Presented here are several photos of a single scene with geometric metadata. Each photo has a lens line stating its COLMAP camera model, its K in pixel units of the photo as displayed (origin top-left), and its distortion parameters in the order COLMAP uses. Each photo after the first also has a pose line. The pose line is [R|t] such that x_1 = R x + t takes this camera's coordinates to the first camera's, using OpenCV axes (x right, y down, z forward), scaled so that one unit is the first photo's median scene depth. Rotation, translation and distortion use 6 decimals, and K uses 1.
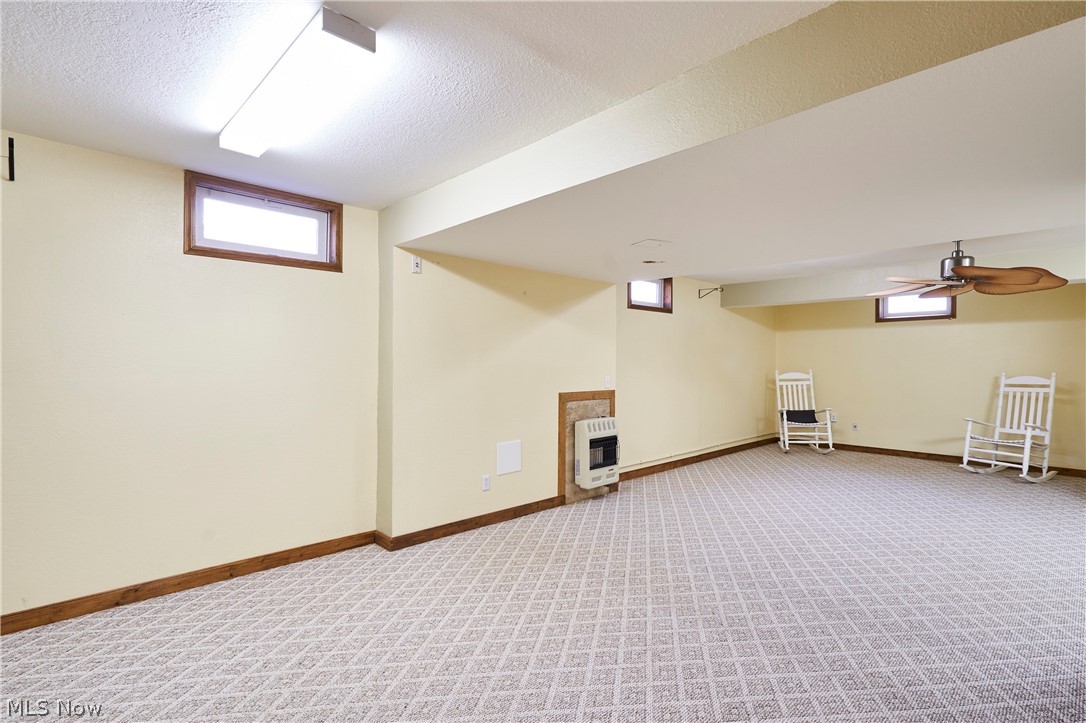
lens RADIAL K [[506.9, 0, 544.0], [0, 506.9, 364.5], [0, 0, 1]] dist [0.002570, 0.000762]
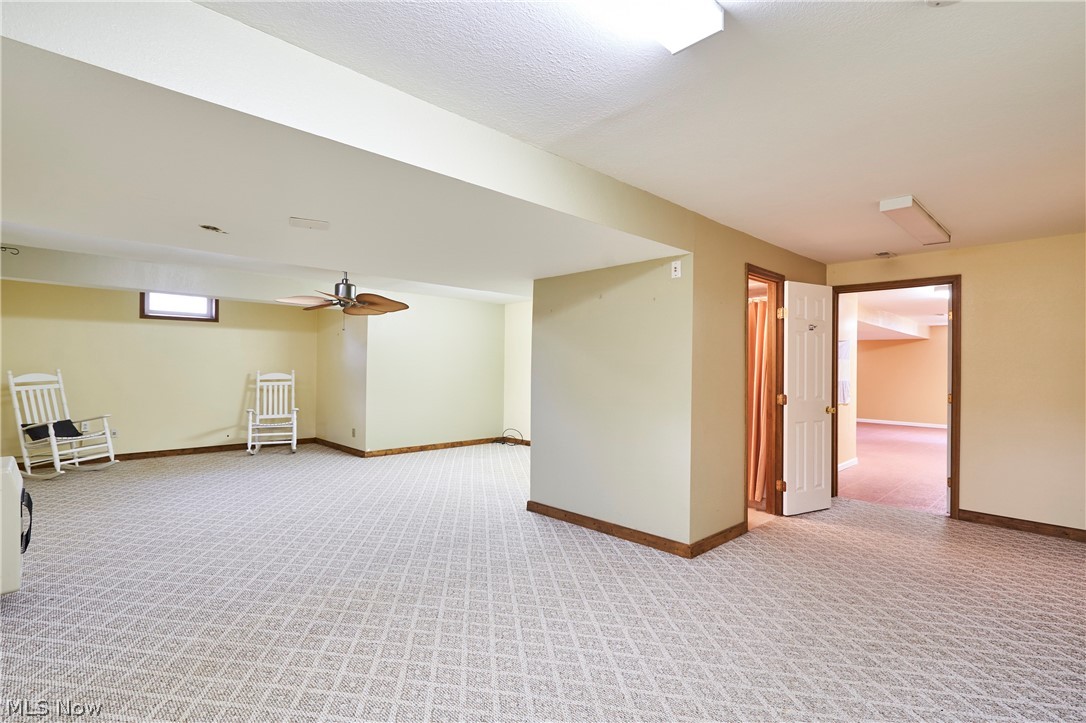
lens RADIAL K [[506.9, 0, 544.0], [0, 506.9, 364.5], [0, 0, 1]] dist [0.002570, 0.000762]
pose [[0.007284, -0.000488, 0.999973, -0.290556], [-0.006431, 0.999979, 0.000534, -0.003096], [-0.999953, -0.006434, 0.007280, 0.268404]]
